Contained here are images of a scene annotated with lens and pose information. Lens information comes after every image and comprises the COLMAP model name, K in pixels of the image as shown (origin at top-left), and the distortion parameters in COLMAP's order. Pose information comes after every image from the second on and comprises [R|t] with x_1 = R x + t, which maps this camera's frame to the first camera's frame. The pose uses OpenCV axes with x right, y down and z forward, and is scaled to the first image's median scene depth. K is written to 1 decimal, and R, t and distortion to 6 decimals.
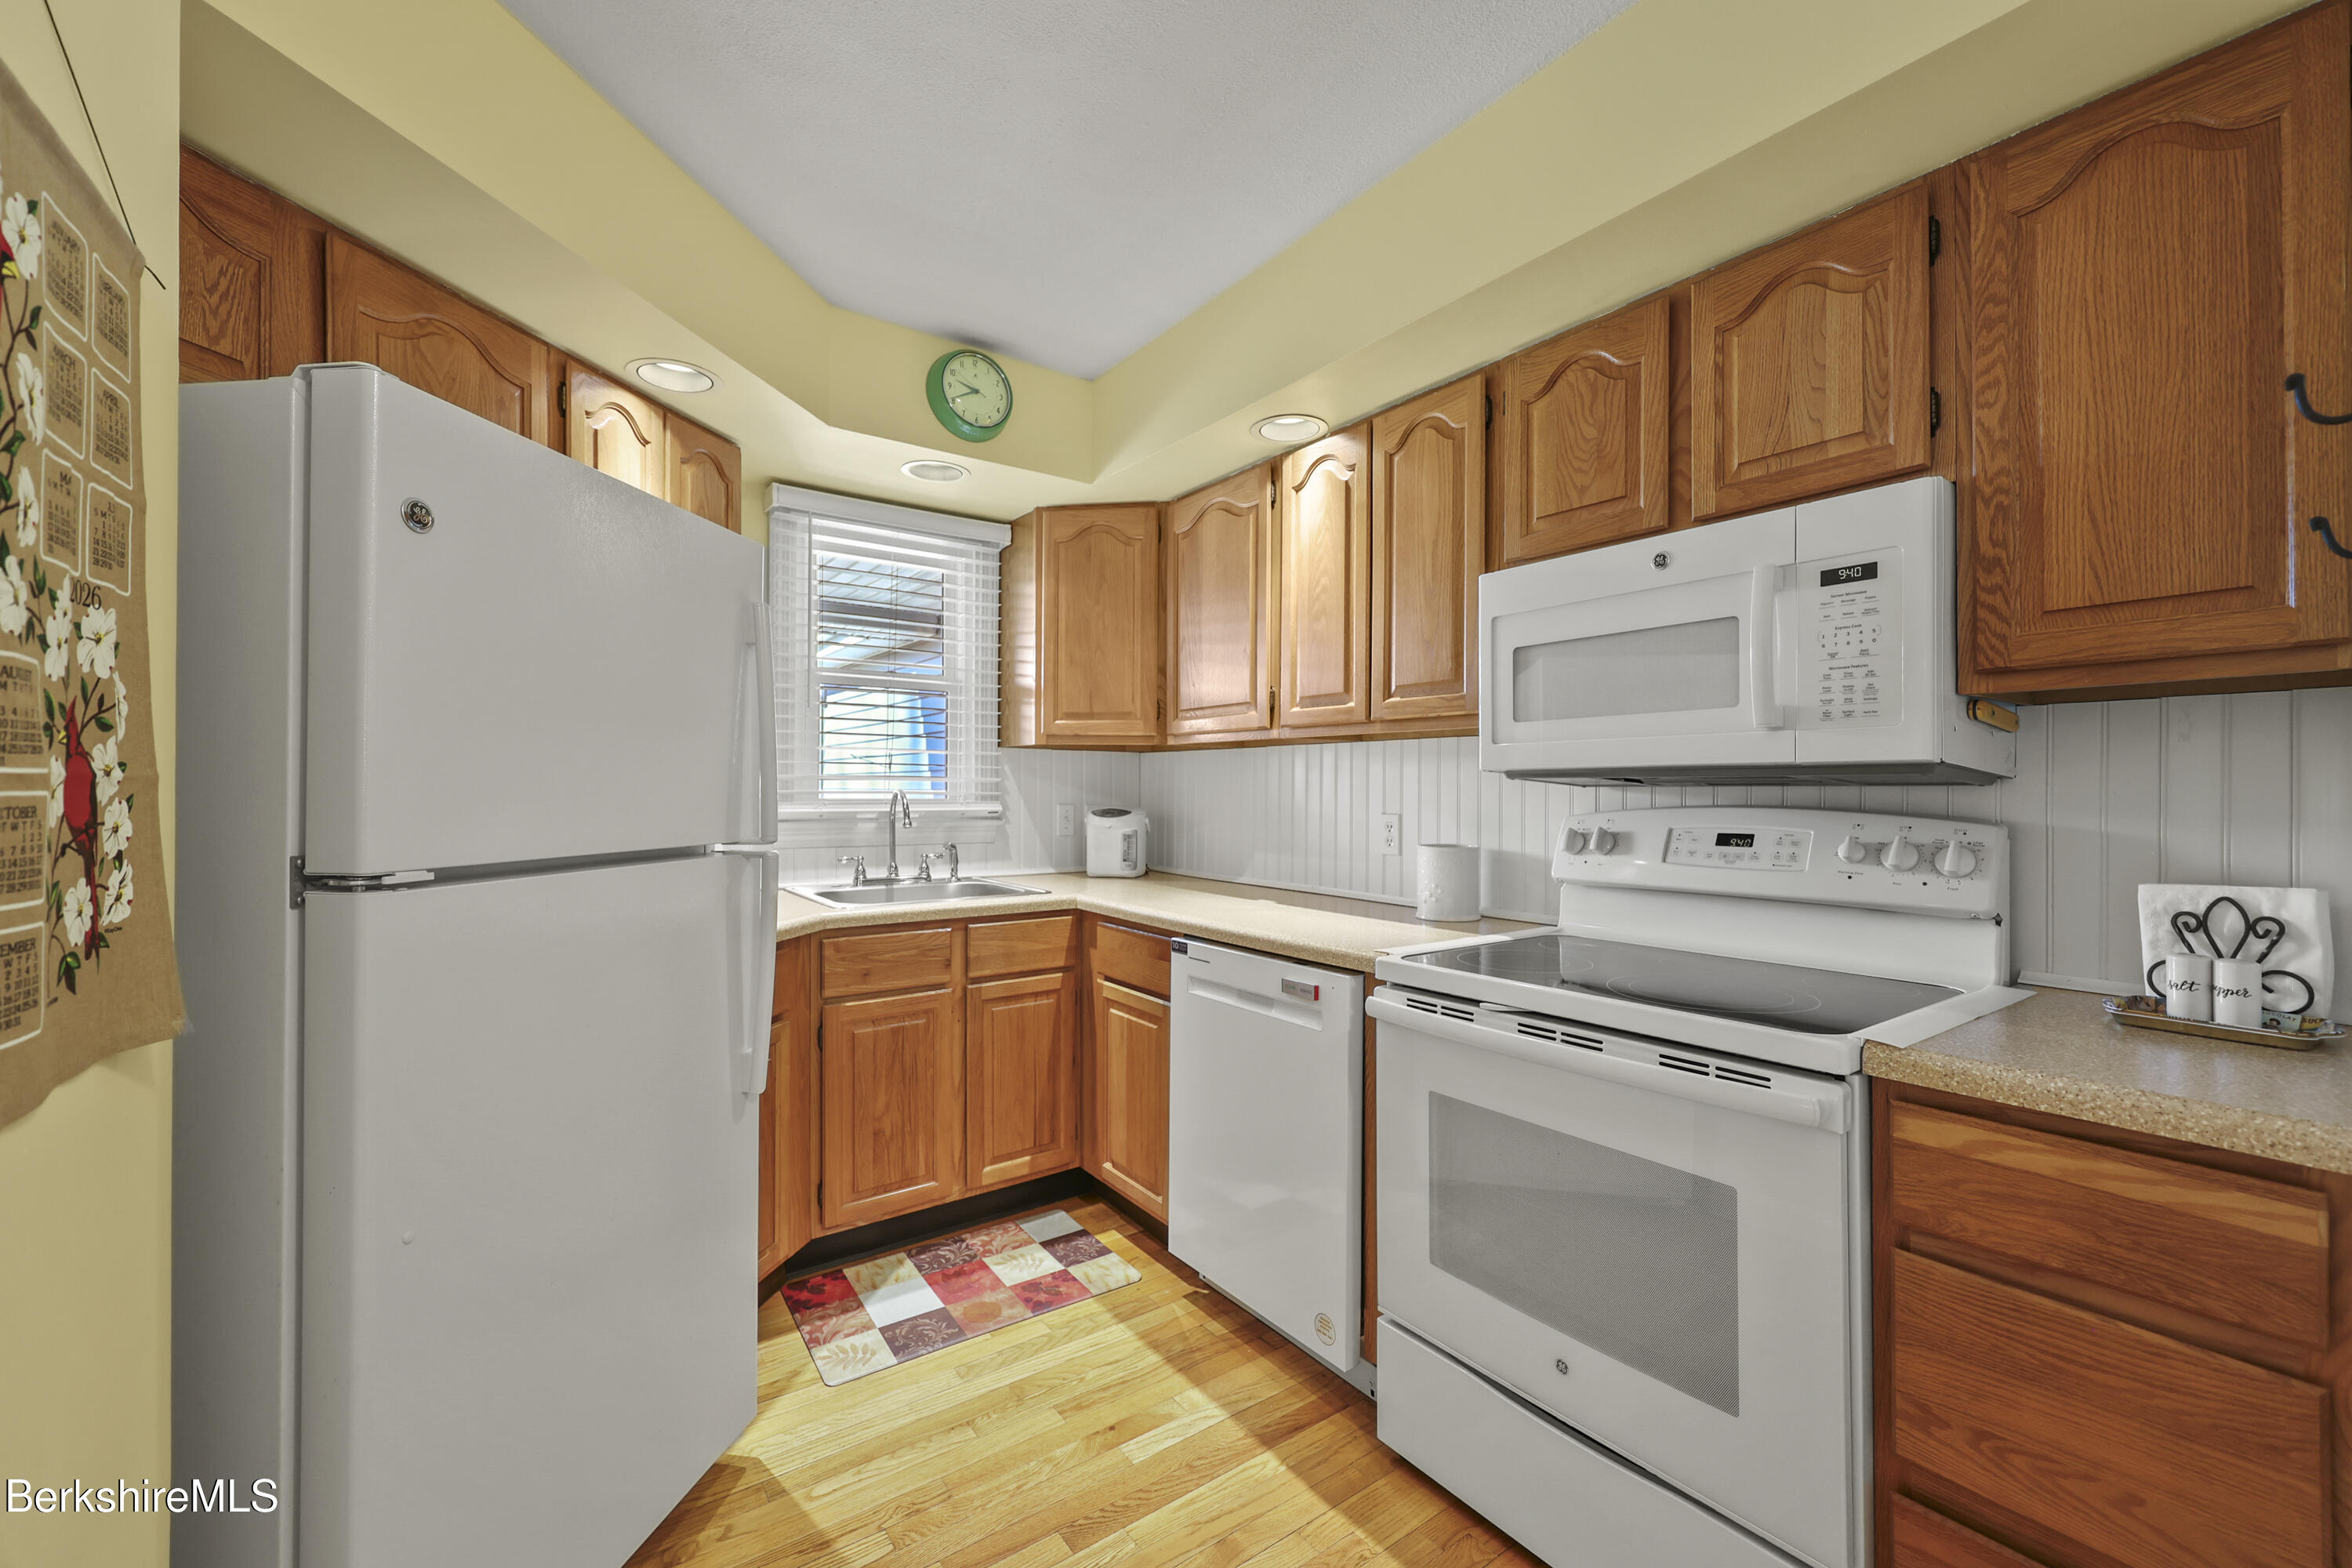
lens RADIAL K [[943.3, 0, 1176.0], [0, 943.3, 784.0], [0, 0, 1]] dist [-0.000062, 0.000023]
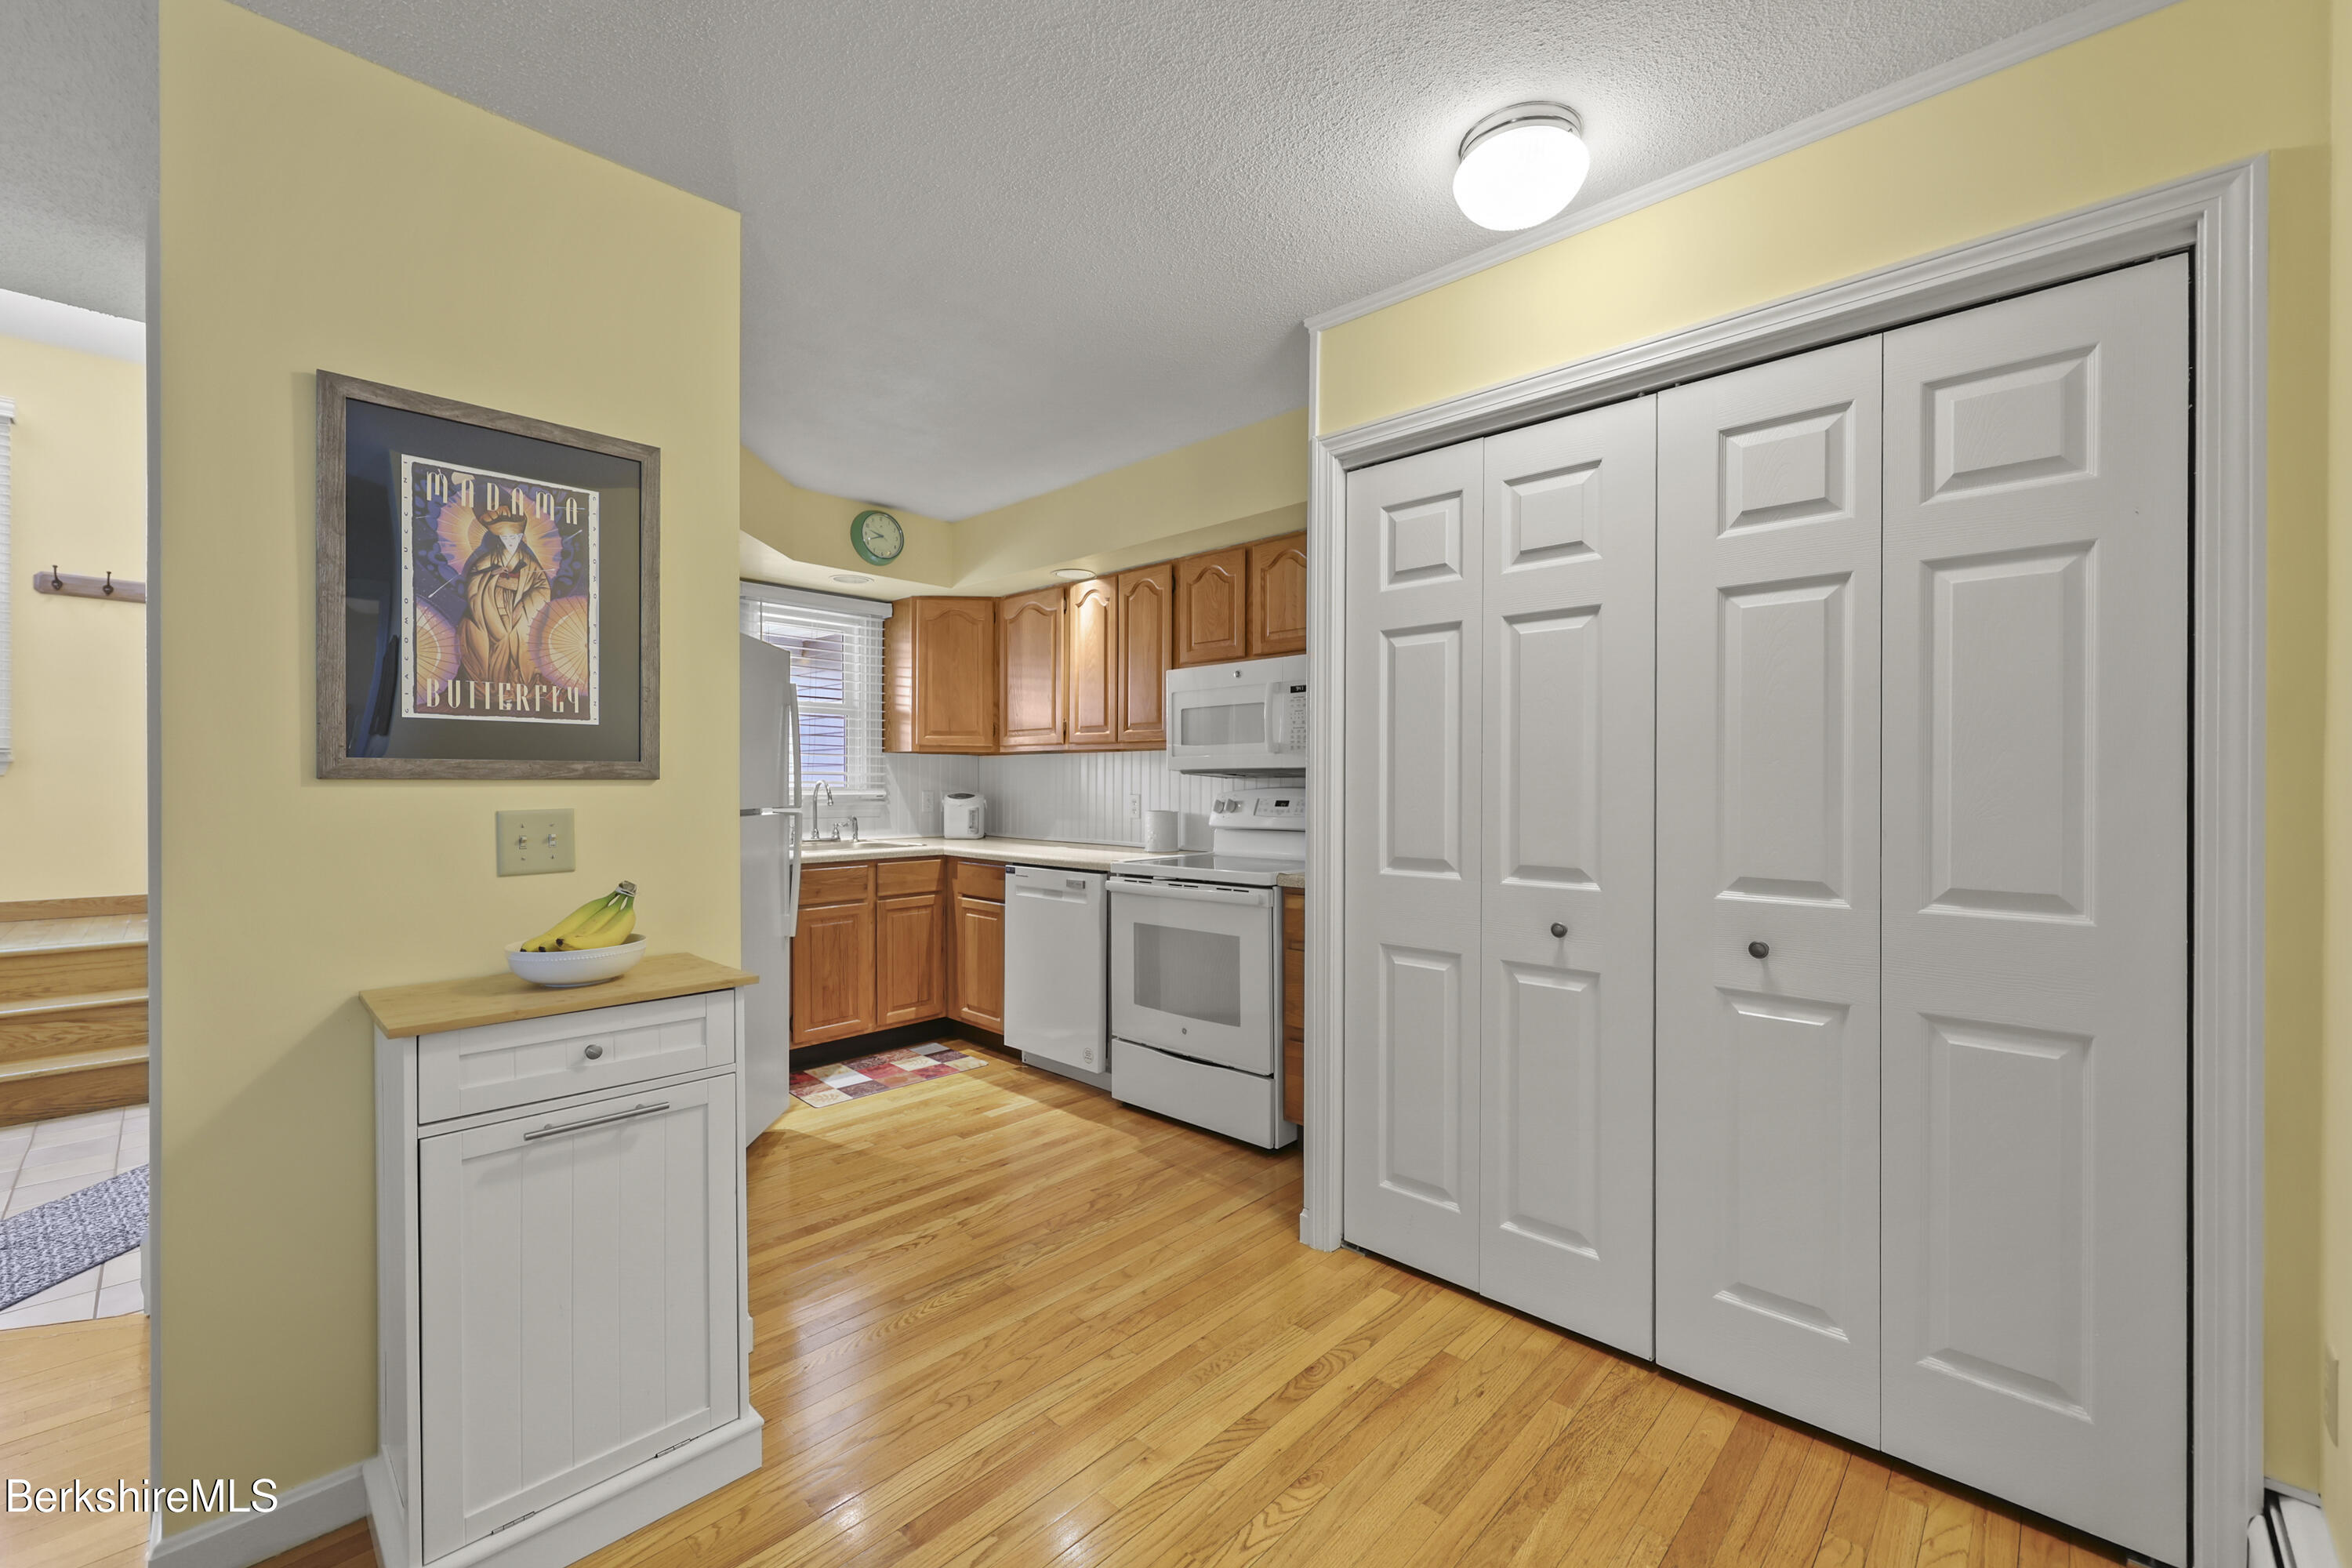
lens RADIAL K [[943.3, 0, 1176.0], [0, 943.3, 784.0], [0, 0, 1]] dist [-0.000062, 0.000023]
pose [[0.981015, -0.002571, 0.193915, -0.031790], [0.001125, 0.999971, 0.007566, 0.000158], [-0.193929, -0.007204, 0.980989, -0.730676]]
